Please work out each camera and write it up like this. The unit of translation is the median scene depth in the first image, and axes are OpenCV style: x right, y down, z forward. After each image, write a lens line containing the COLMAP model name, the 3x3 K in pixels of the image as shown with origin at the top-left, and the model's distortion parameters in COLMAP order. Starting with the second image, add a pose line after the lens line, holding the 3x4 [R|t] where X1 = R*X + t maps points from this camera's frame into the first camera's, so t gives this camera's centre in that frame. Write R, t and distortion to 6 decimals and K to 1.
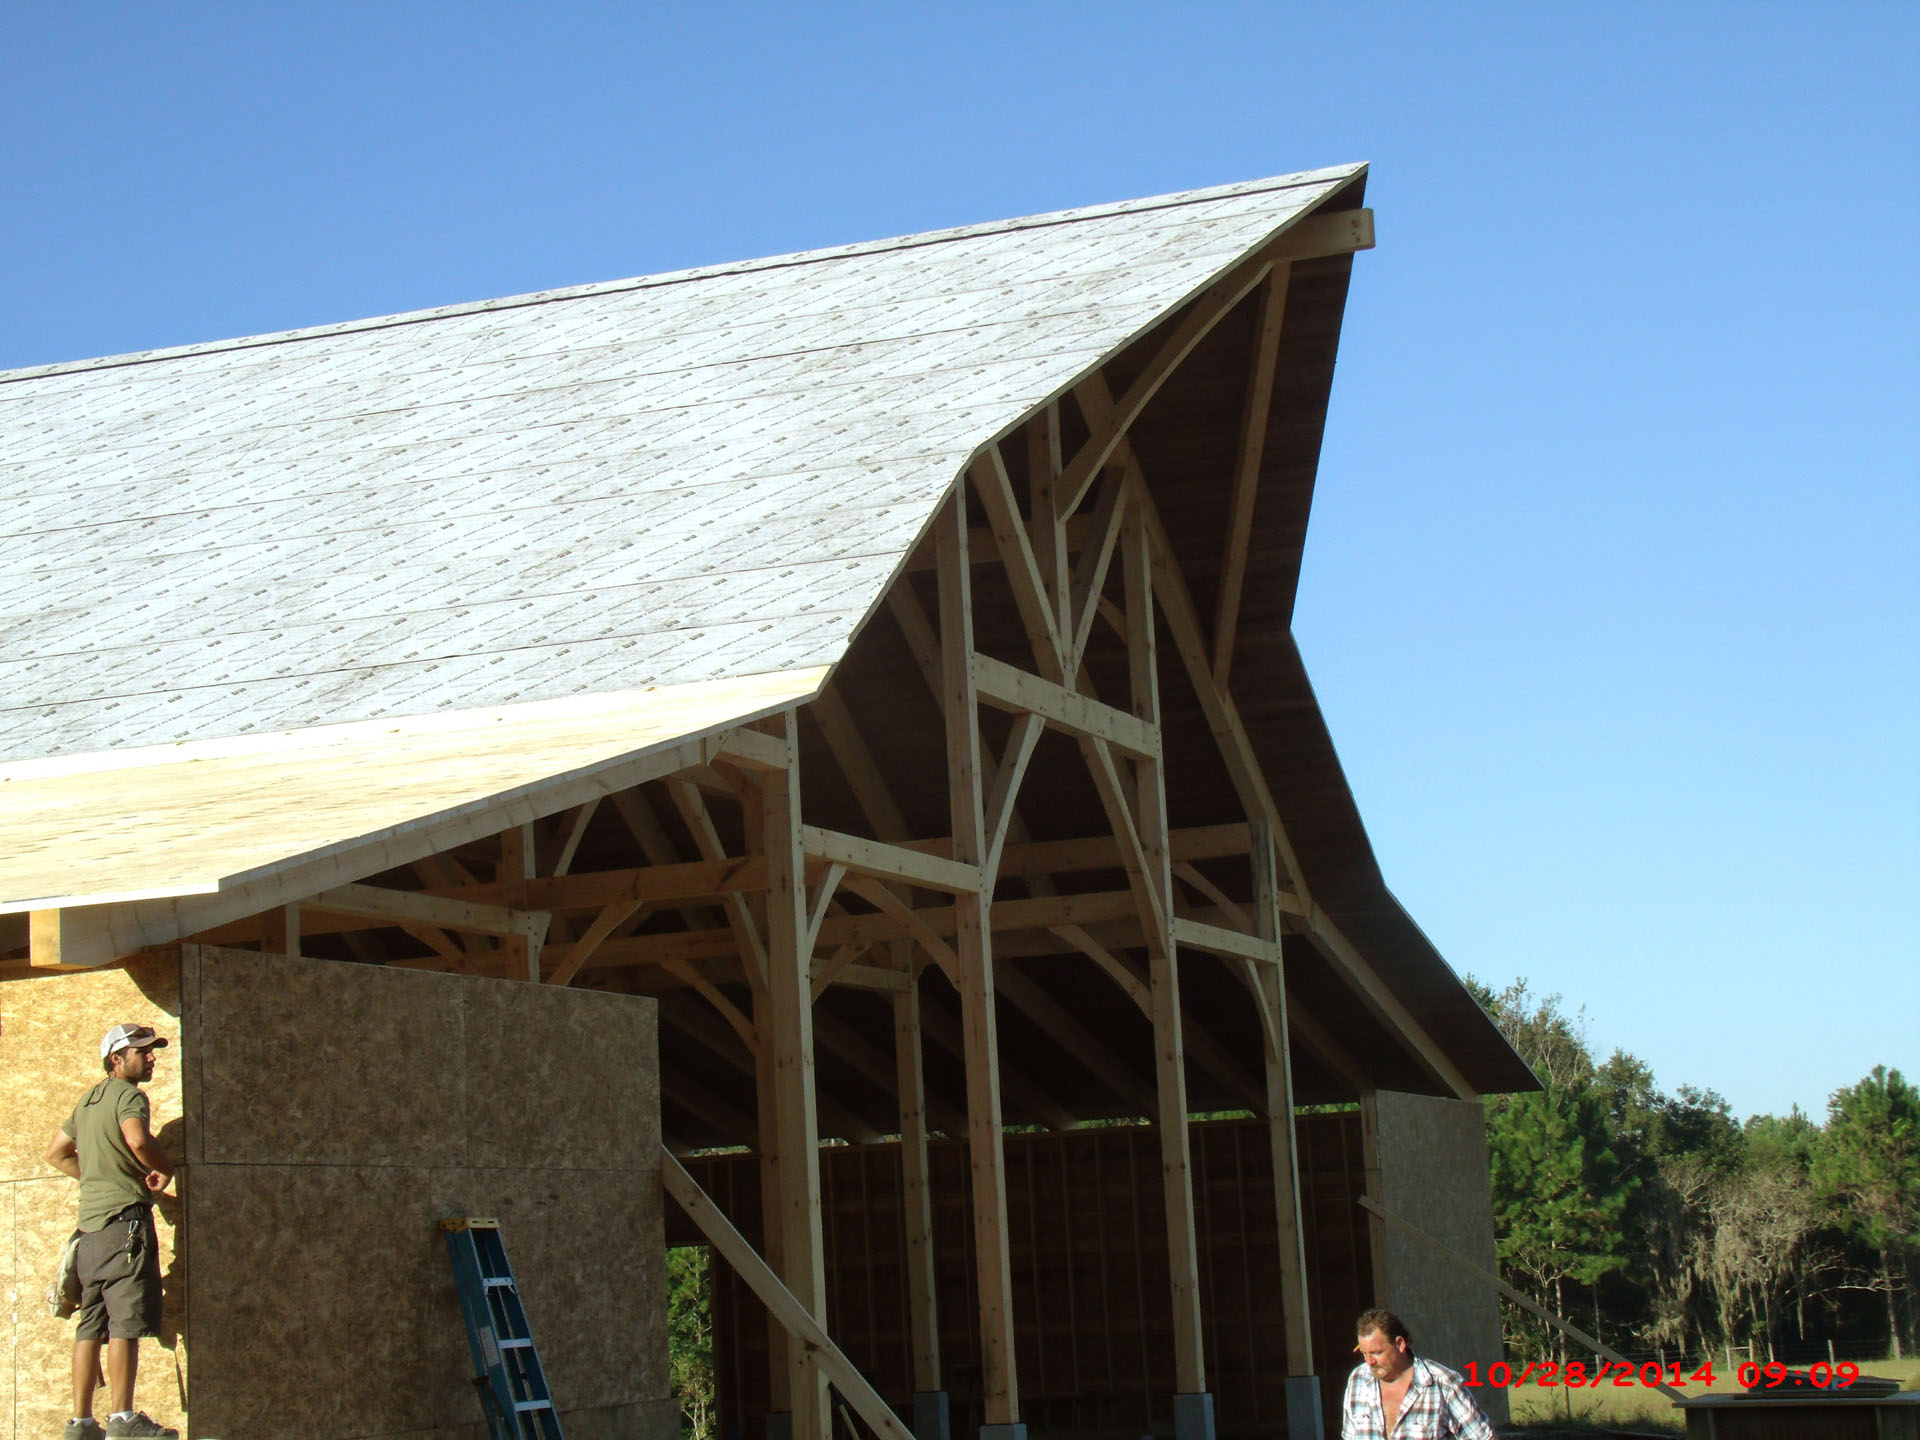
lens RADIAL K [[3725.1, 0, 960.0], [0, 3725.1, 720.0], [0, 0, 1]] dist [0.205074, 0.120088]
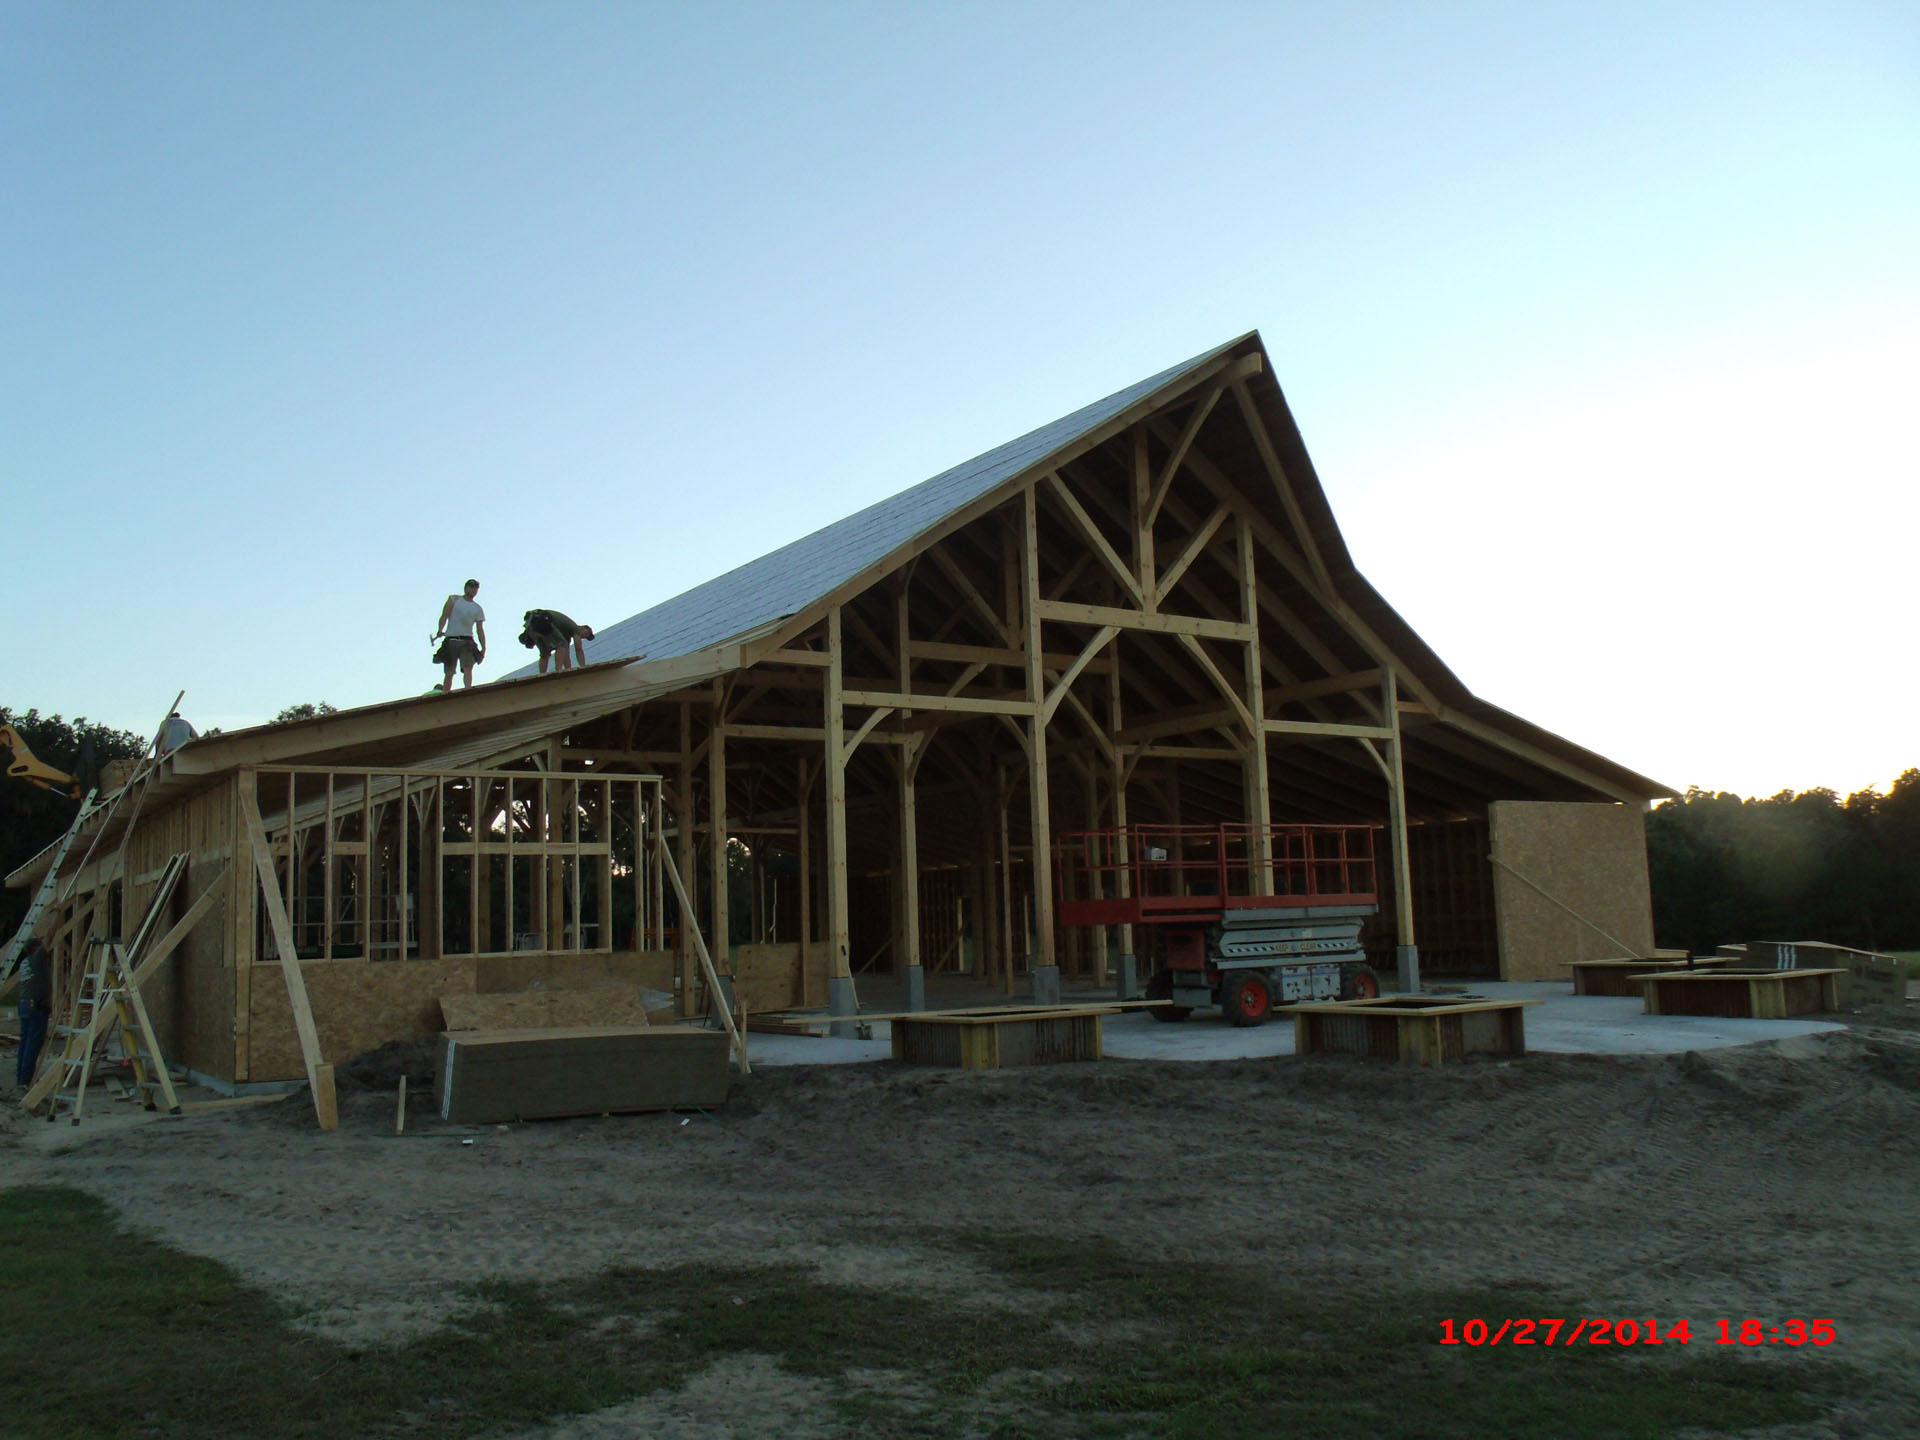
lens RADIAL K [[1545.2, 0, 960.0], [0, 1545.2, 720.0], [0, 0, 1]] dist [-0.033691, 0.007811]
pose [[0.817178, -0.038393, -0.575105, 0.432940], [0.067951, 0.997238, 0.029980, 0.018471], [0.572366, -0.063578, 0.817530, 0.248921]]
